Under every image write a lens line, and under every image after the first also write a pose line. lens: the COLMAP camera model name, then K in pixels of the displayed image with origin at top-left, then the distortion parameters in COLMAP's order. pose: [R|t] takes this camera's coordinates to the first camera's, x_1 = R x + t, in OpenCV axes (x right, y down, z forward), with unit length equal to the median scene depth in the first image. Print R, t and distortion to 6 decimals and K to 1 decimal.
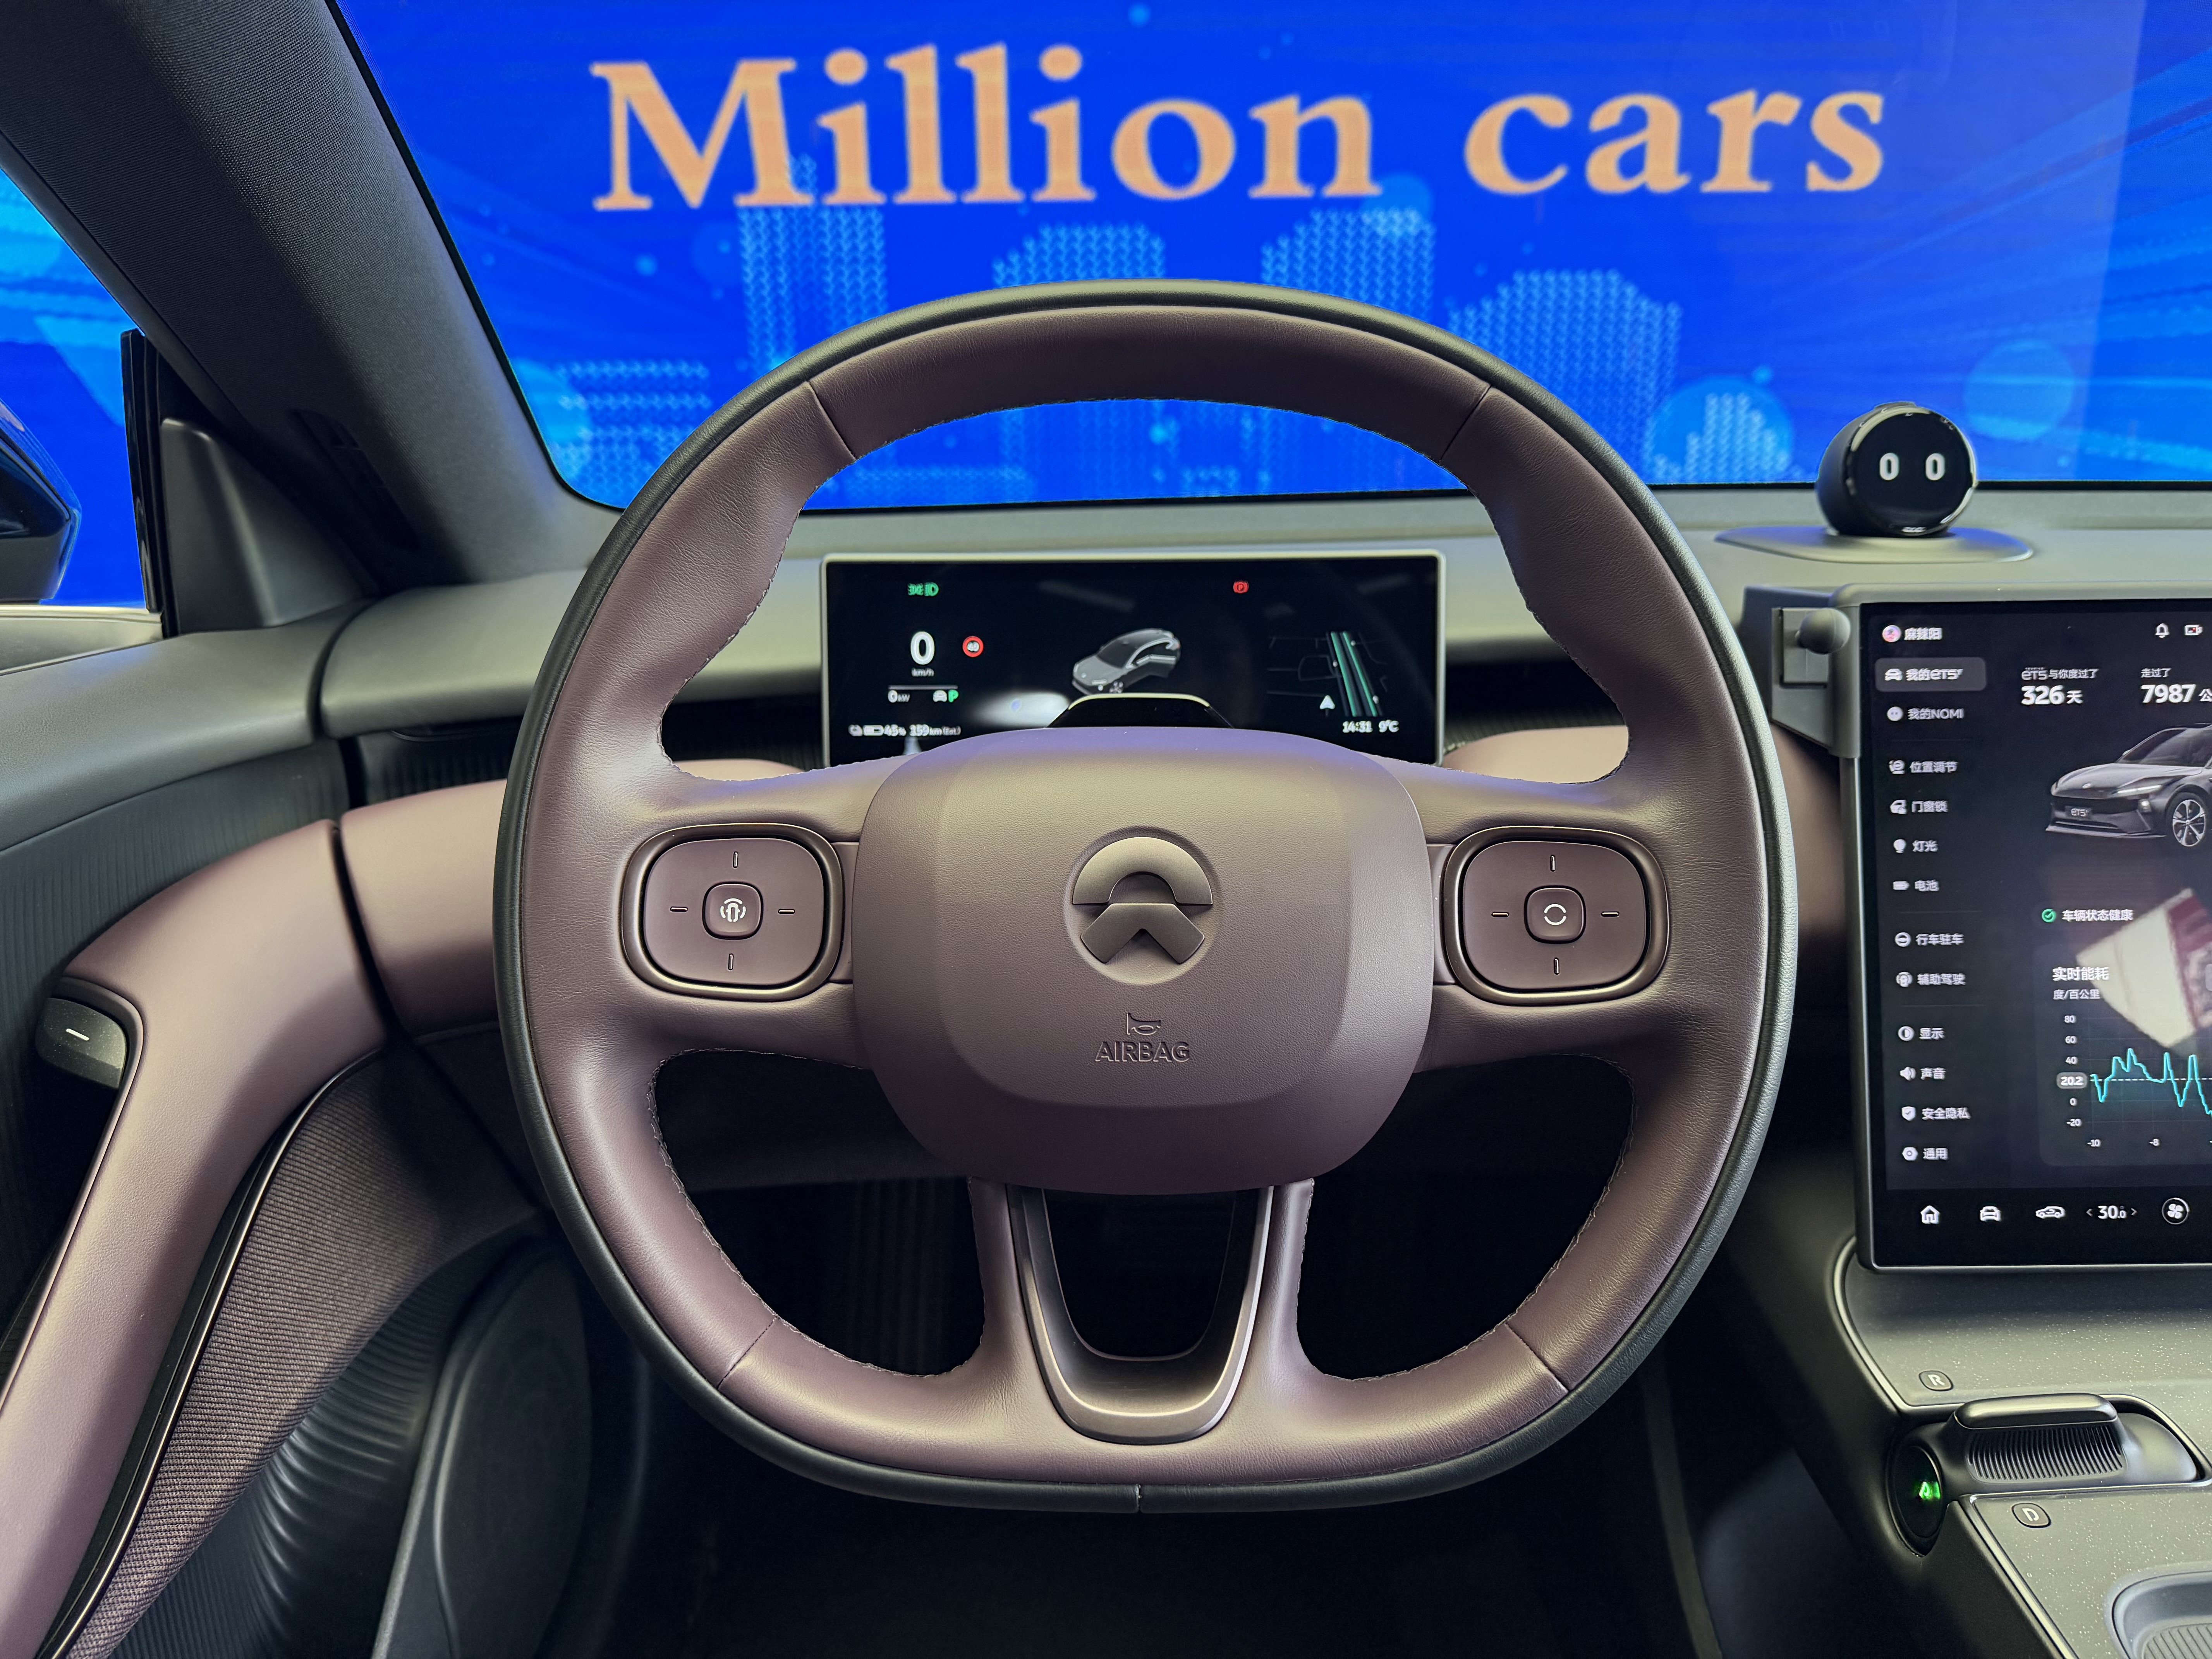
lens RADIAL K [[1565.4, 0, 1106.0], [0, 1565.4, 829.5], [0, 0, 1]] dist [0.140700, -0.216576]
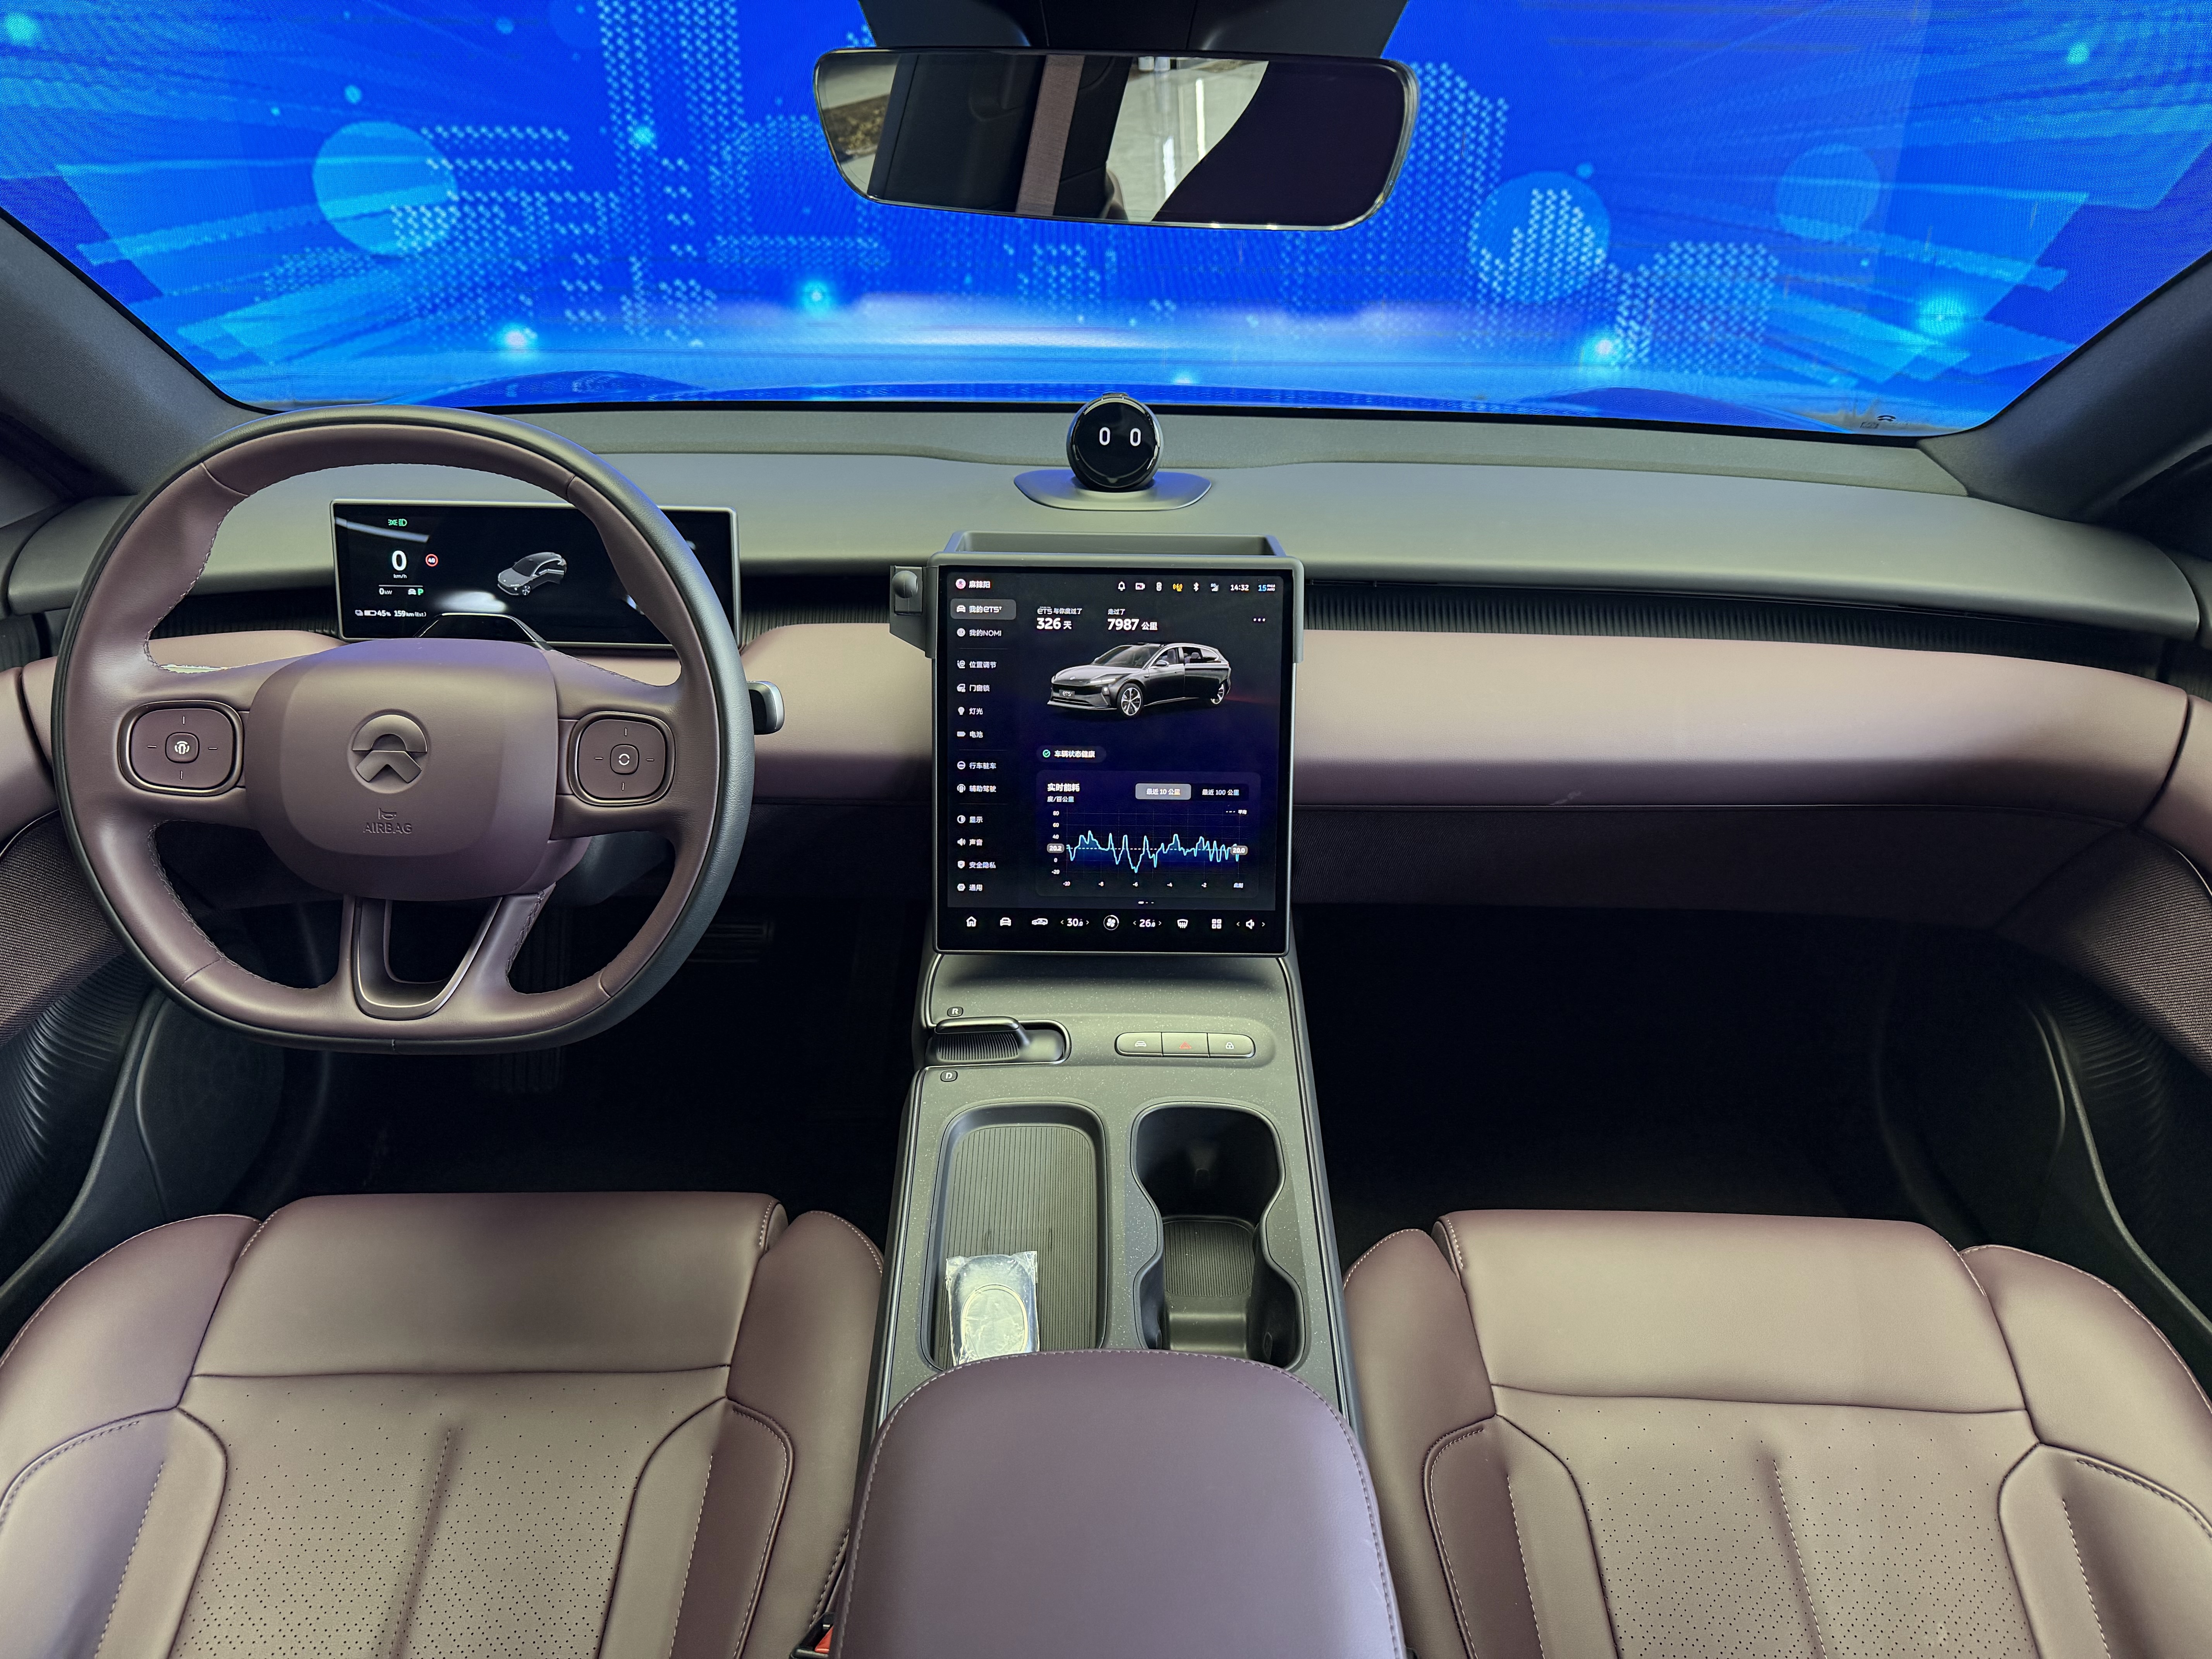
lens RADIAL K [[1551.1, 0, 1106.0], [0, 1551.1, 829.5], [0, 0, 1]] dist [0.081253, -0.111159]
pose [[0.999454, 0.021773, 0.024859, 0.551823], [-0.025550, 0.986222, 0.163444, -0.125730], [-0.020958, -0.163990, 0.986239, -0.593729]]
